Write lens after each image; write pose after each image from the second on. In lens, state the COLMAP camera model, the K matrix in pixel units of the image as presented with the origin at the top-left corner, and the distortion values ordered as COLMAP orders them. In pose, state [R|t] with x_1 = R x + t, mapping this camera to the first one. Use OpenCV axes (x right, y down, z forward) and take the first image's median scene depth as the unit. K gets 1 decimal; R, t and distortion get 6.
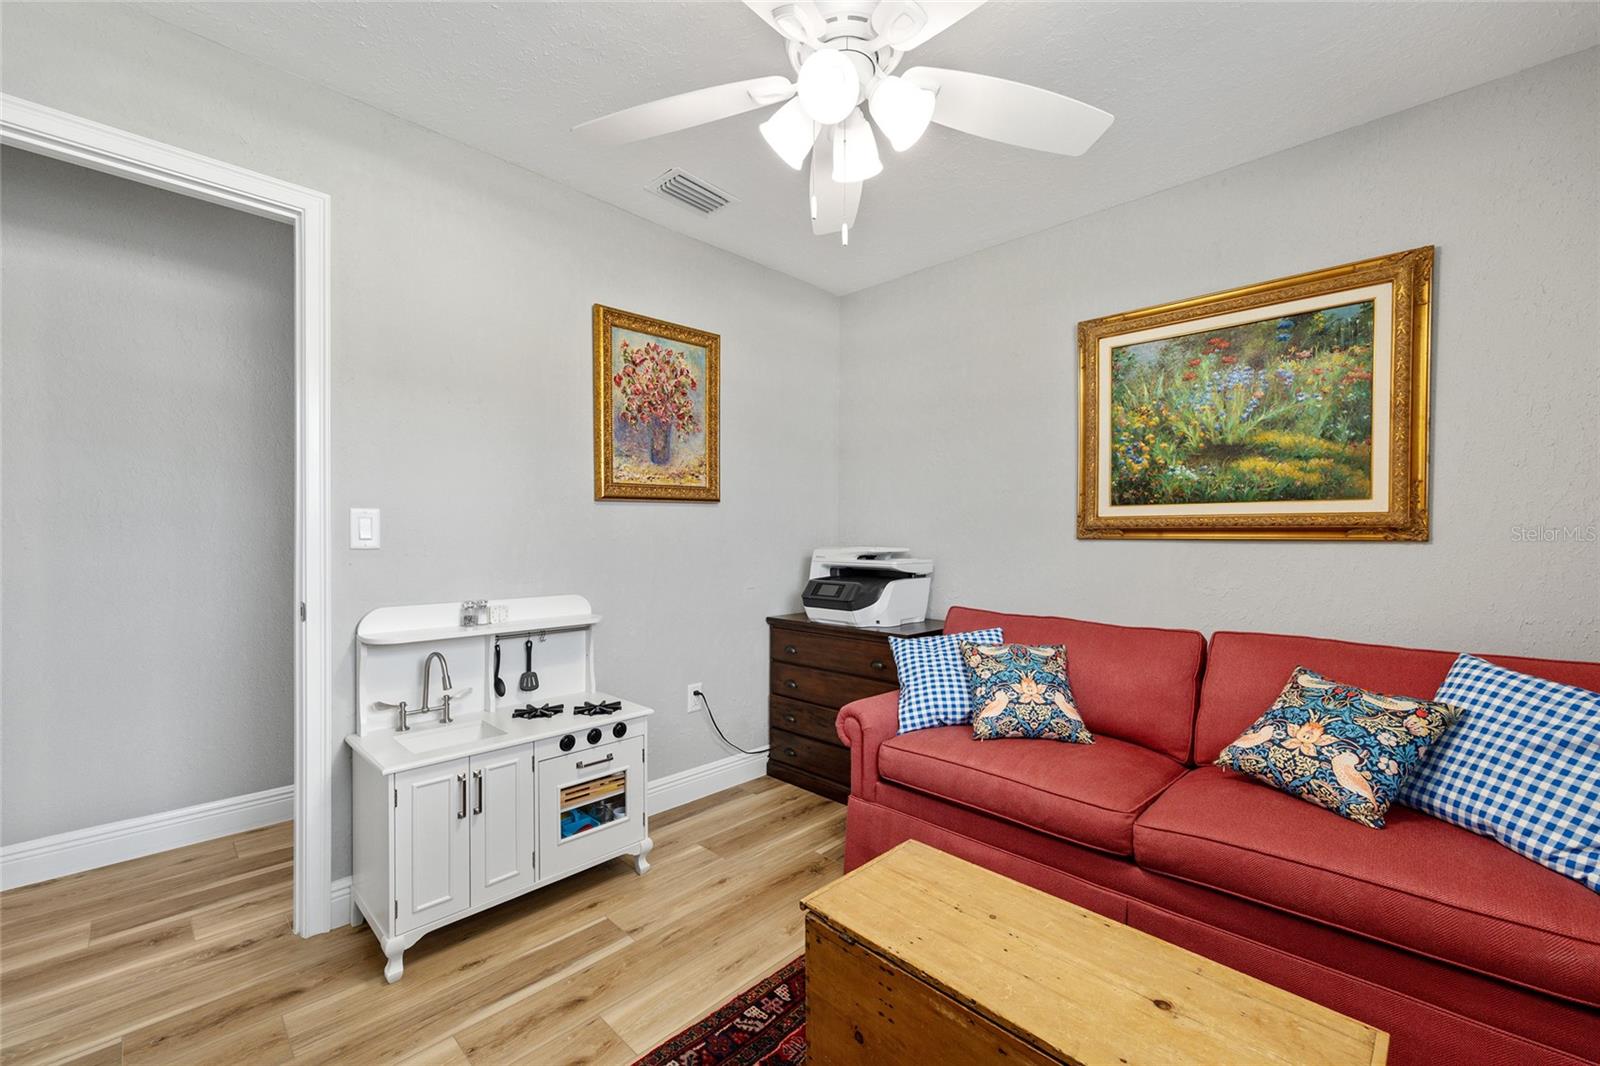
lens RADIAL K [[644.8, 0, 800.0], [0, 644.8, 533.0], [0, 0, 1]] dist [-0.002399, 0.000095]
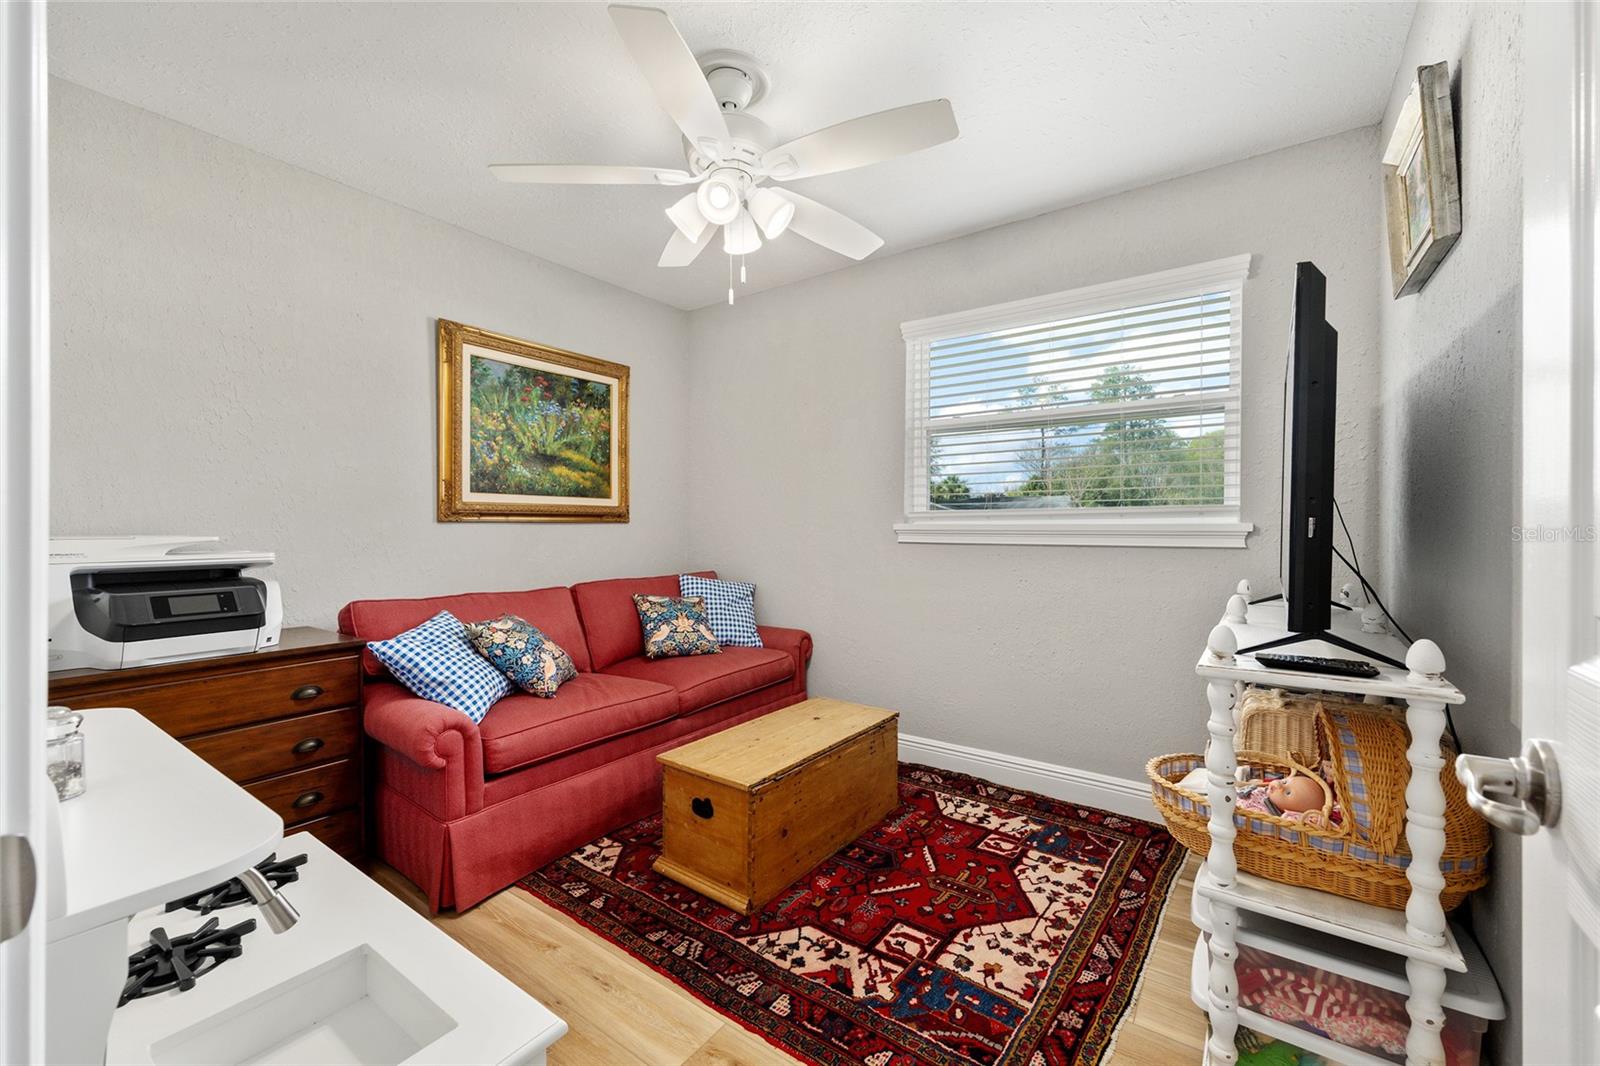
lens RADIAL K [[640.8, 0, 801.8], [0, 640.8, 521.8], [0, 0, 1]] dist [-0.002811, -0.000108]
pose [[-0.146777, 0.000565, 0.989169, -0.830156], [-0.004816, 0.999988, -0.001286, 0.009498], [-0.989158, -0.004952, -0.146773, 0.668882]]
